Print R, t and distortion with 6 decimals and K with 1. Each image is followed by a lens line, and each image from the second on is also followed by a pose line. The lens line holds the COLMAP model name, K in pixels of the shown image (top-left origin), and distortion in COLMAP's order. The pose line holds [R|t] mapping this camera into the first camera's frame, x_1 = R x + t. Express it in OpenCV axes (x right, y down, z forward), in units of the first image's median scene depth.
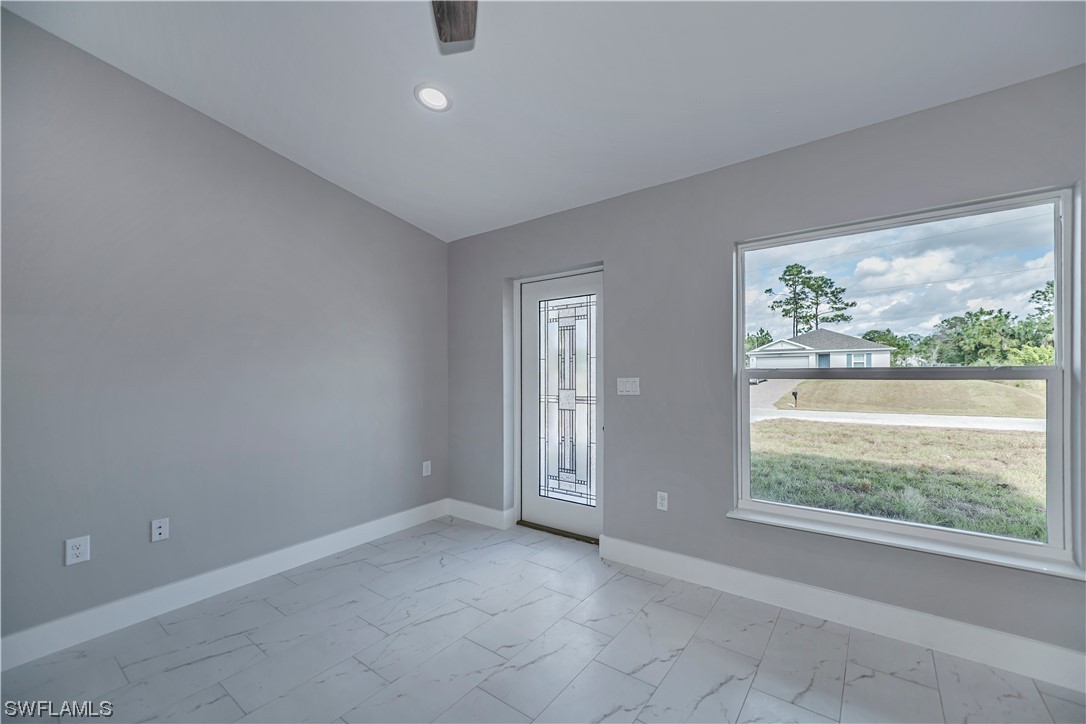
lens RADIAL K [[440.9, 0, 552.6], [0, 440.9, 364.9], [0, 0, 1]] dist [-0.014618, 0.001680]
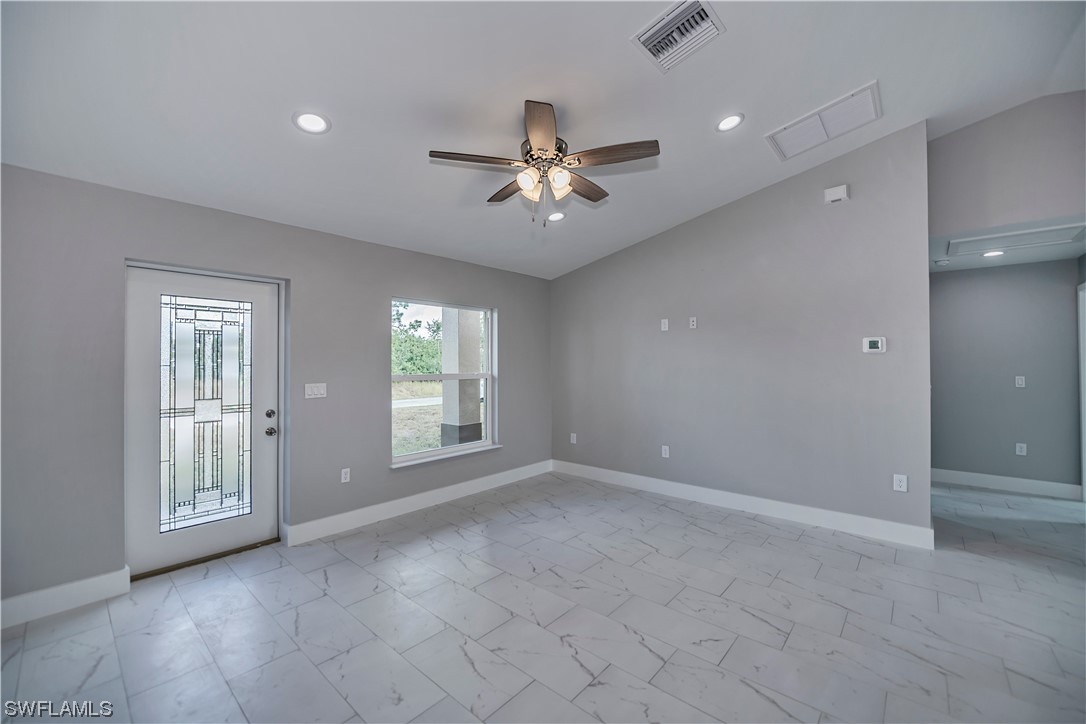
lens RADIAL K [[440.9, 0, 534.5], [0, 440.9, 370.2], [0, 0, 1]] dist [-0.014618, 0.001680]
pose [[0.079136, 0.006489, 0.996843, -0.803875], [-0.003499, 0.999974, -0.006232, -0.001734], [-0.996858, -0.002995, 0.079157, 0.254836]]
